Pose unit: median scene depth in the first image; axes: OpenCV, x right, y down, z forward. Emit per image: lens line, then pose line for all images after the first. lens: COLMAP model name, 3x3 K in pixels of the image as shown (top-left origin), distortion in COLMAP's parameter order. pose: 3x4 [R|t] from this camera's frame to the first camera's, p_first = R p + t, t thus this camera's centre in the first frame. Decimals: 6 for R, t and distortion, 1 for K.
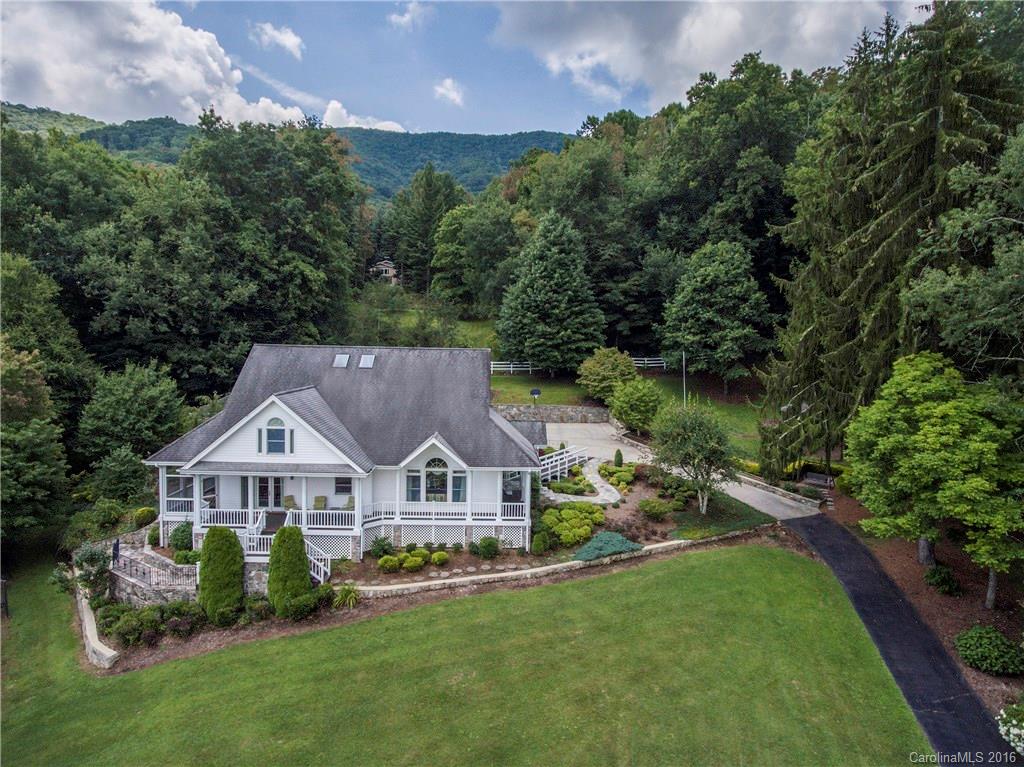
lens RADIAL K [[595.5, 0, 512.0], [0, 595.5, 383.5], [0, 0, 1]] dist [-0.018537, -0.000466]
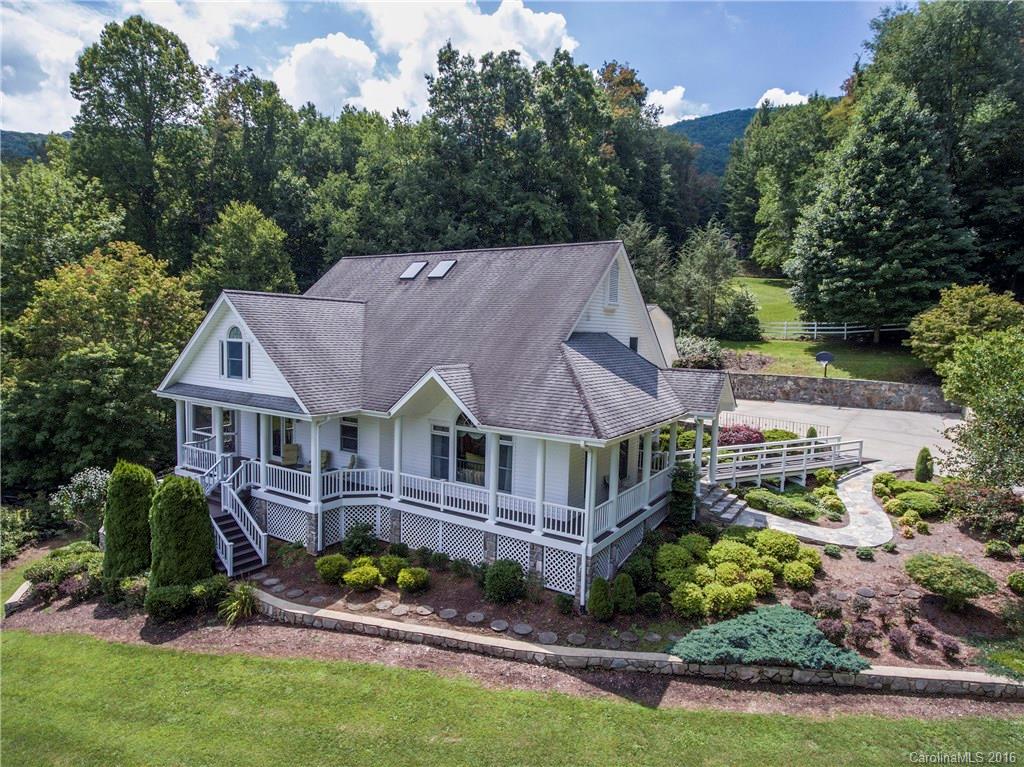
lens RADIAL K [[595.5, 0, 512.0], [0, 595.5, 383.5], [0, 0, 1]] dist [-0.018537, -0.000466]
pose [[0.824543, 0.050460, -0.563544, 0.192487], [-0.044700, 0.998712, 0.024023, 0.066258], [0.564030, 0.005382, 0.825737, 0.426800]]
